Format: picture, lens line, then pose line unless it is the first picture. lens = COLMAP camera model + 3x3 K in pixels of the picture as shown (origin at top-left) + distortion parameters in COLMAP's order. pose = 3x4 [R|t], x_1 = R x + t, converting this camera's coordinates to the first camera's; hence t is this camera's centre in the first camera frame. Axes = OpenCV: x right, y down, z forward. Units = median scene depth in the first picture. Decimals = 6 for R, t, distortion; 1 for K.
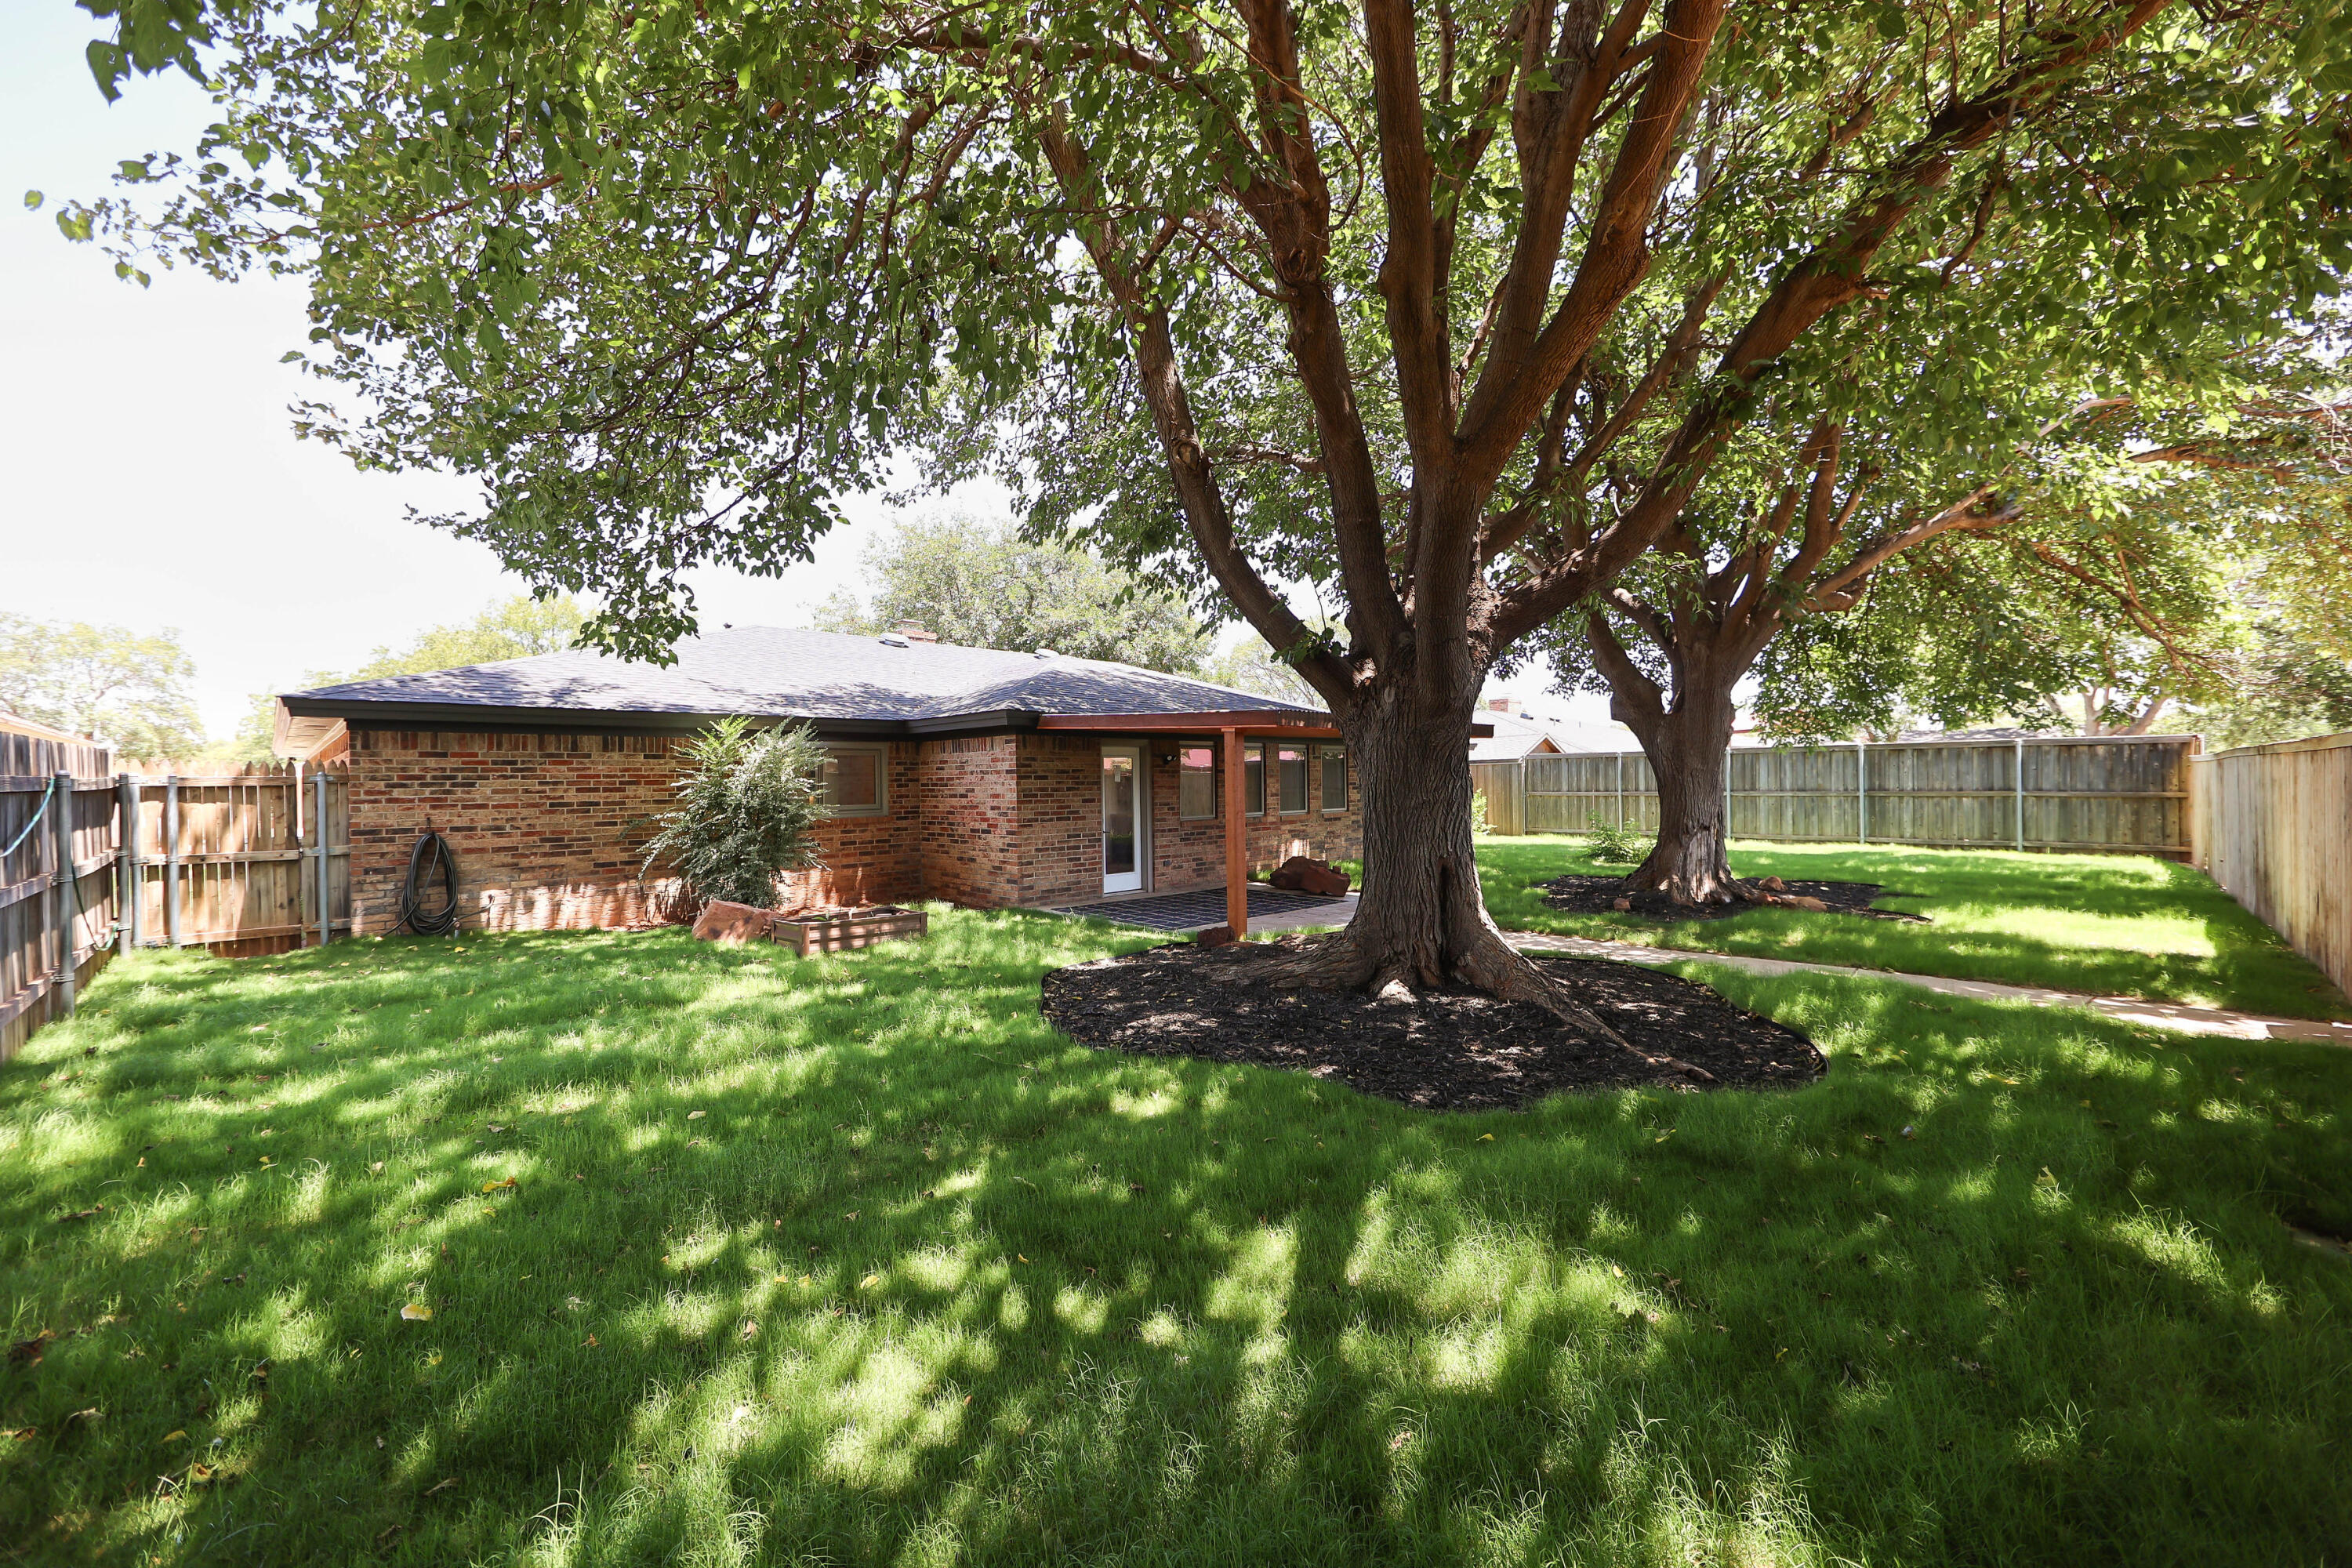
lens RADIAL K [[937.3, 0, 1173.8], [0, 937.3, 780.3], [0, 0, 1]] dist [-0.004072, -0.000178]
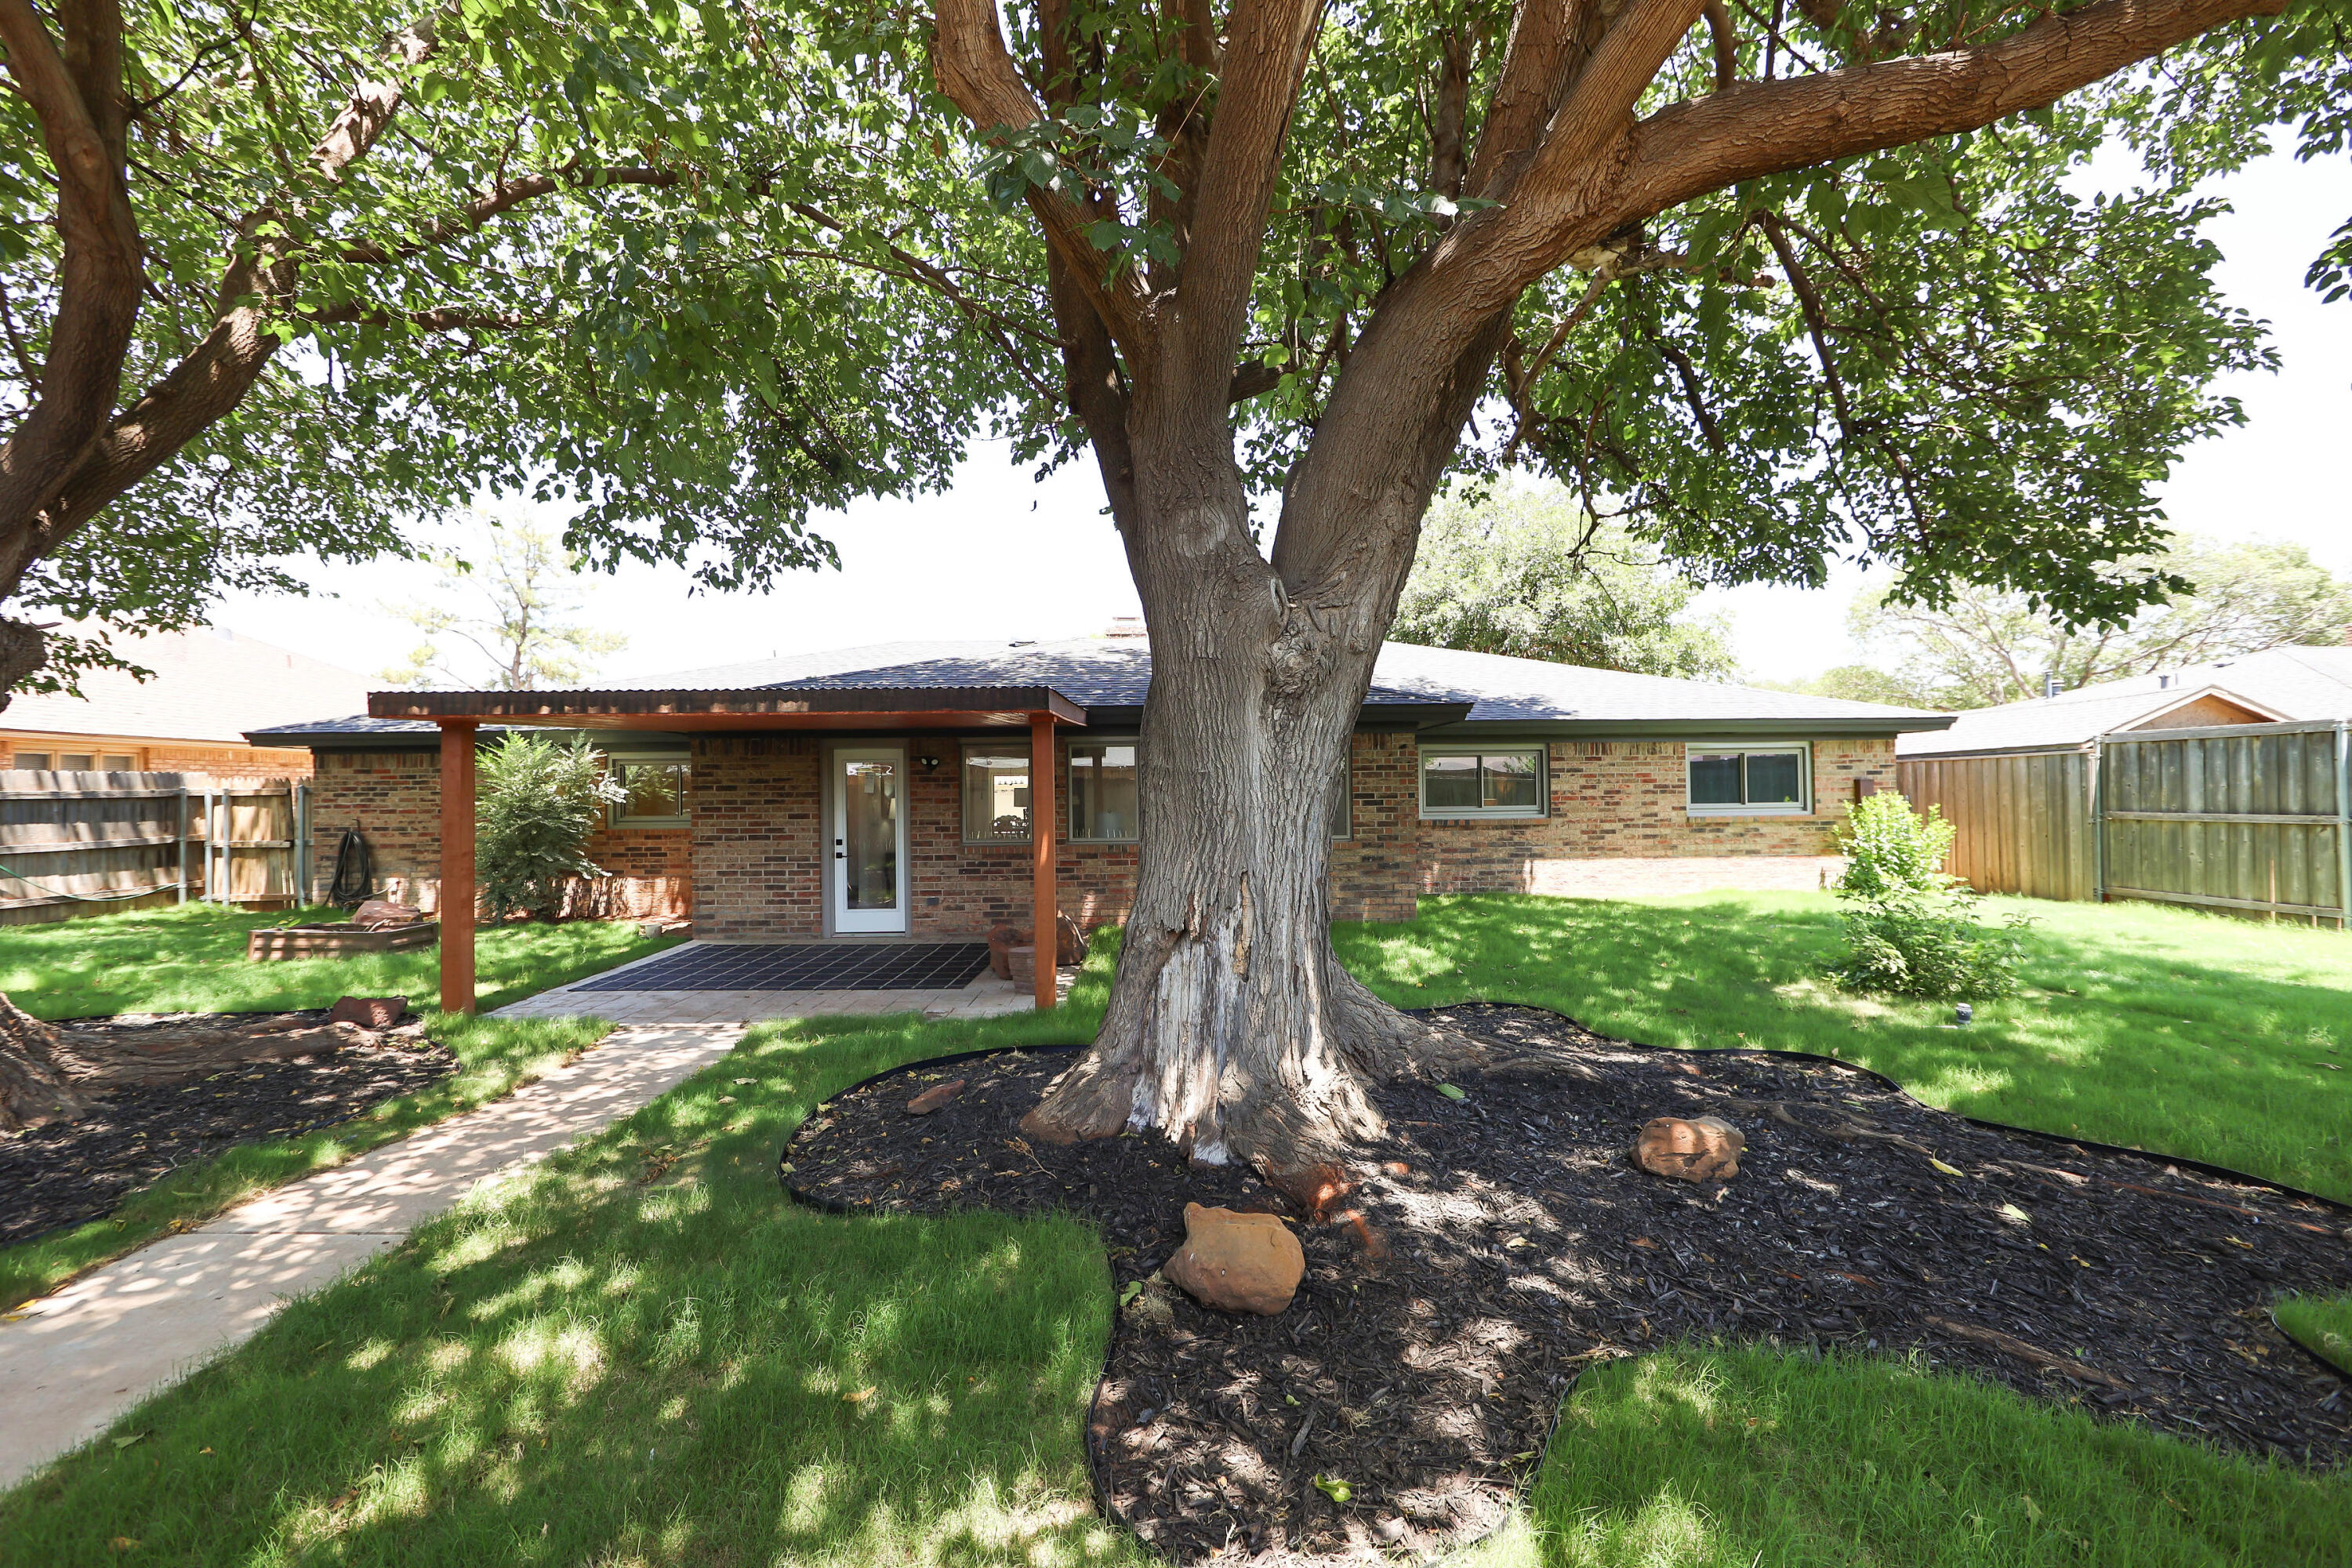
lens RADIAL K [[937.3, 0, 1173.7], [0, 937.3, 782.2], [0, 0, 1]] dist [-0.004072, -0.000178]
pose [[0.710702, -0.008330, -0.703443, 1.004827], [0.005243, 0.999965, -0.006545, 0.002356], [0.703473, 0.000963, 0.710721, 0.946534]]
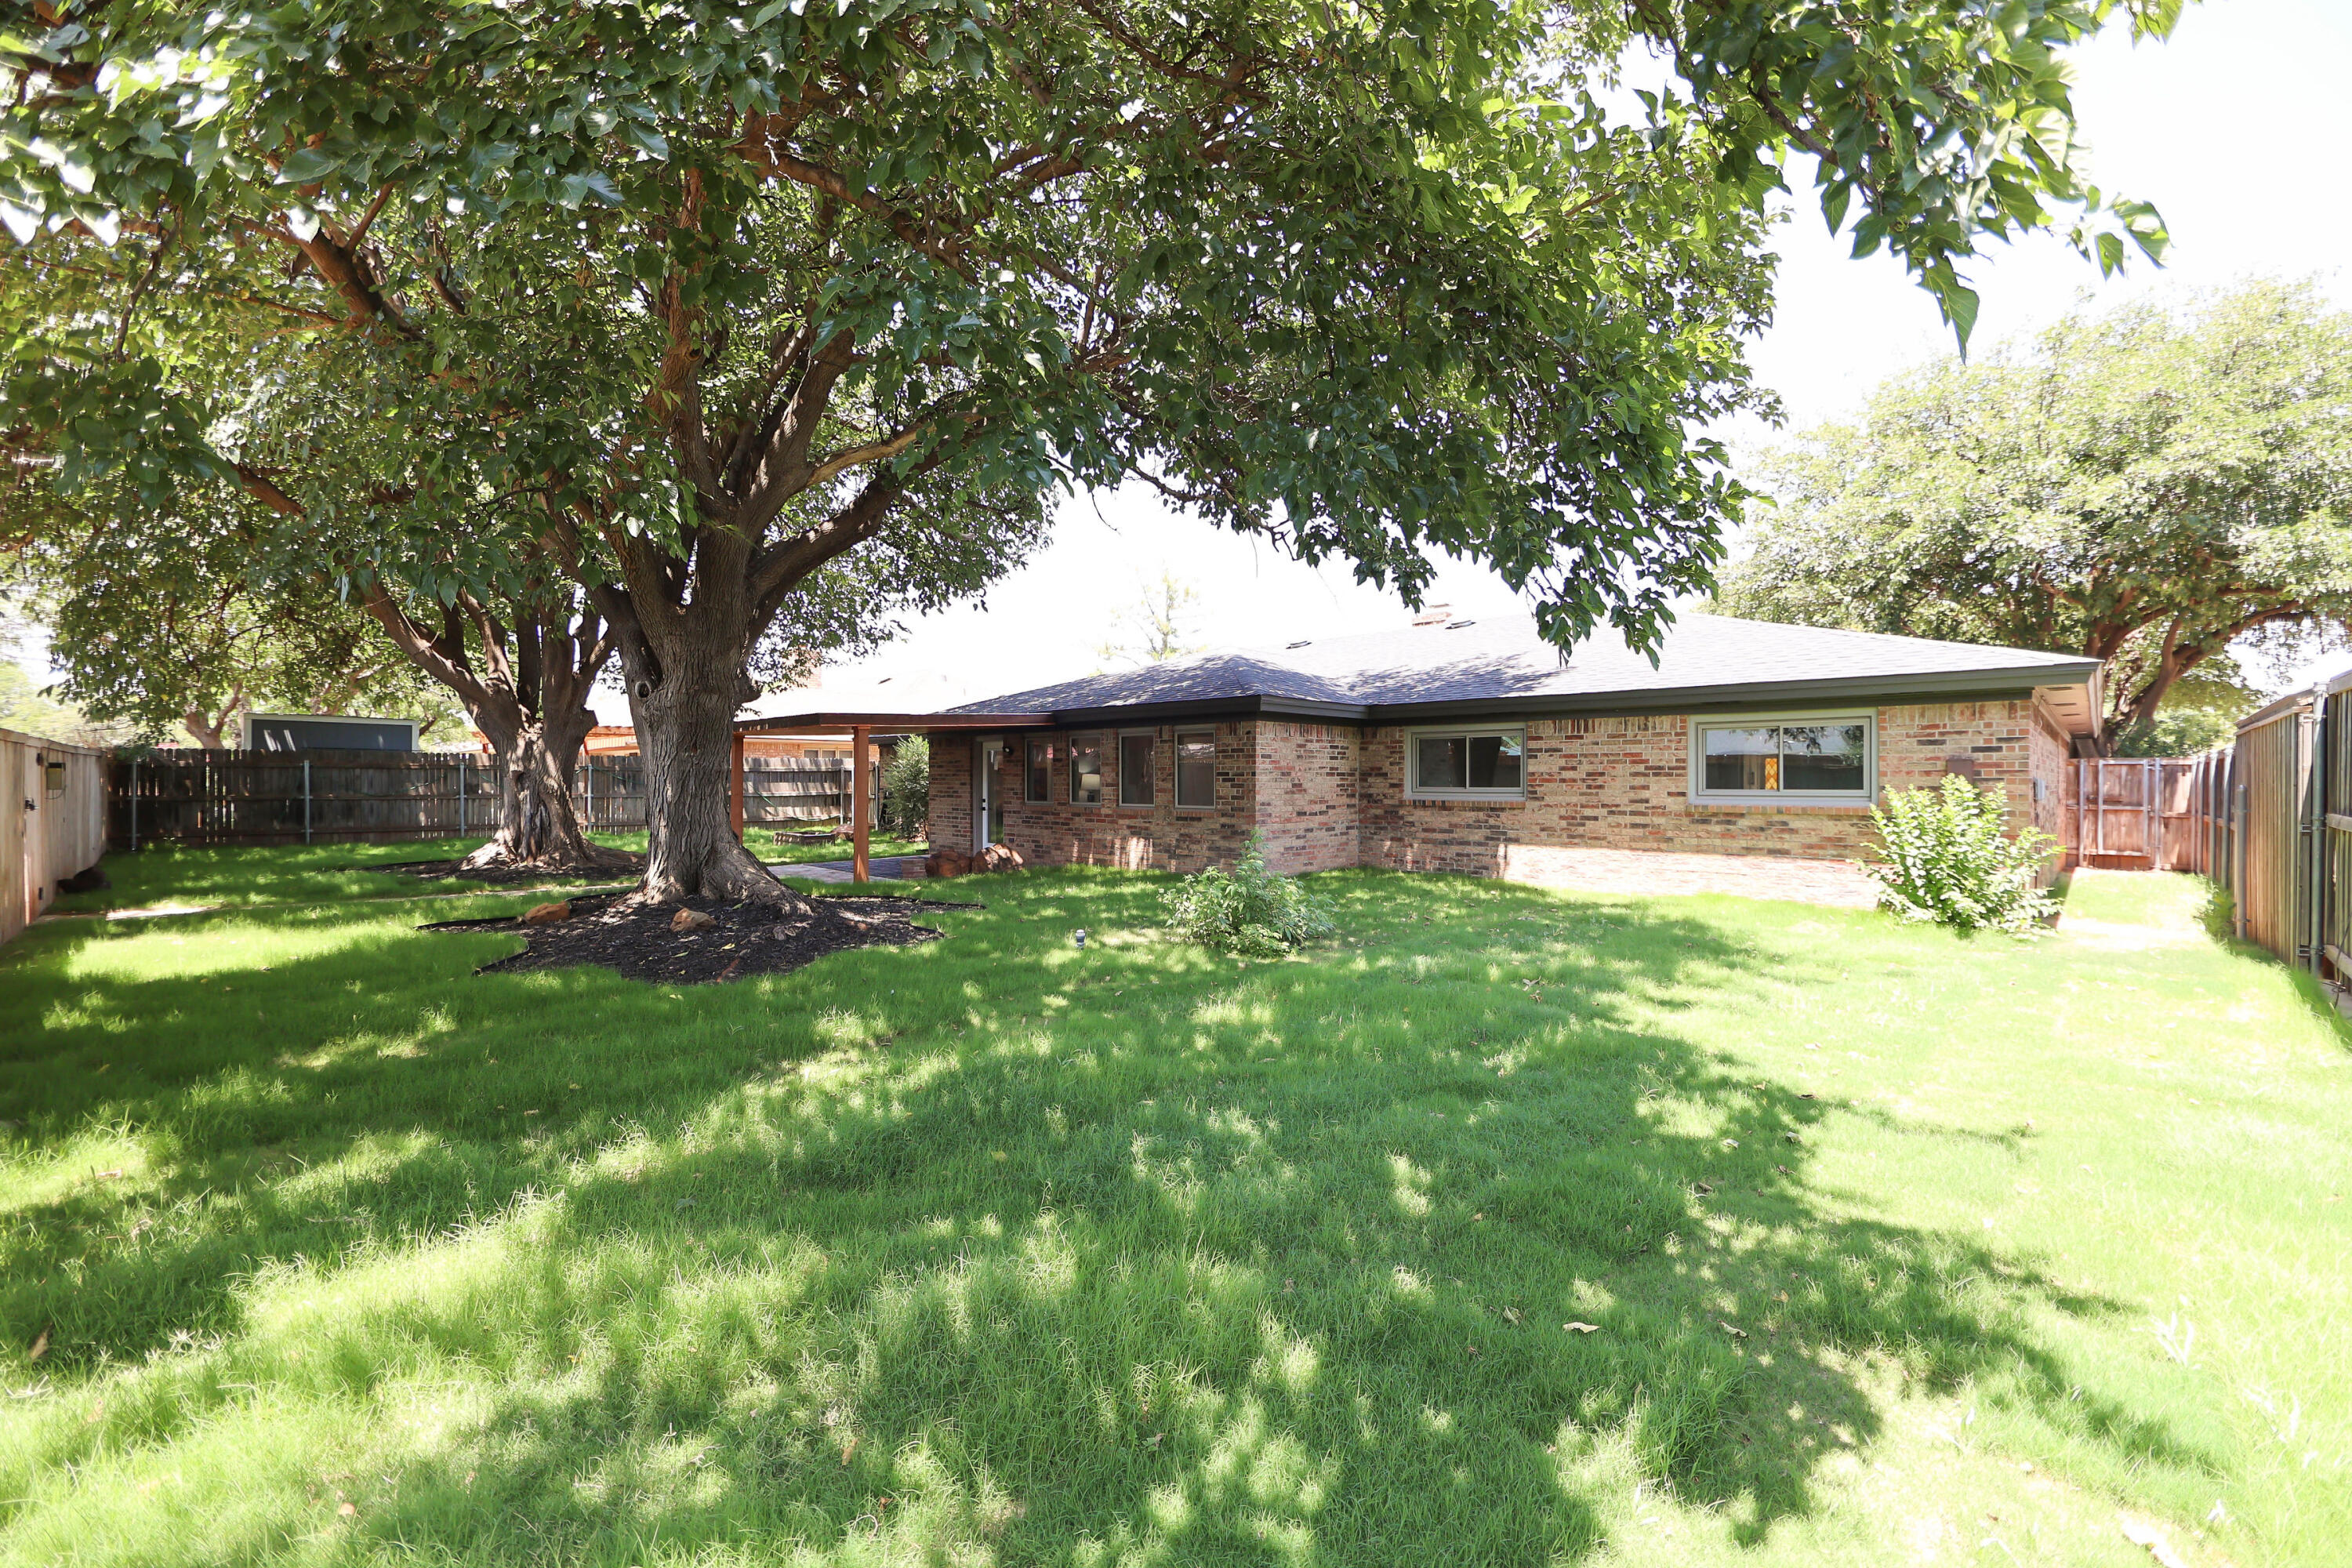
lens RADIAL K [[937.3, 0, 1173.0], [0, 937.3, 781.9], [0, 0, 1]] dist [-0.004072, -0.000178]
pose [[0.014297, 0.008786, -0.999859, 1.715890], [-0.003288, 0.999956, 0.008740, 0.012398], [0.999892, 0.003163, 0.014325, 1.800426]]
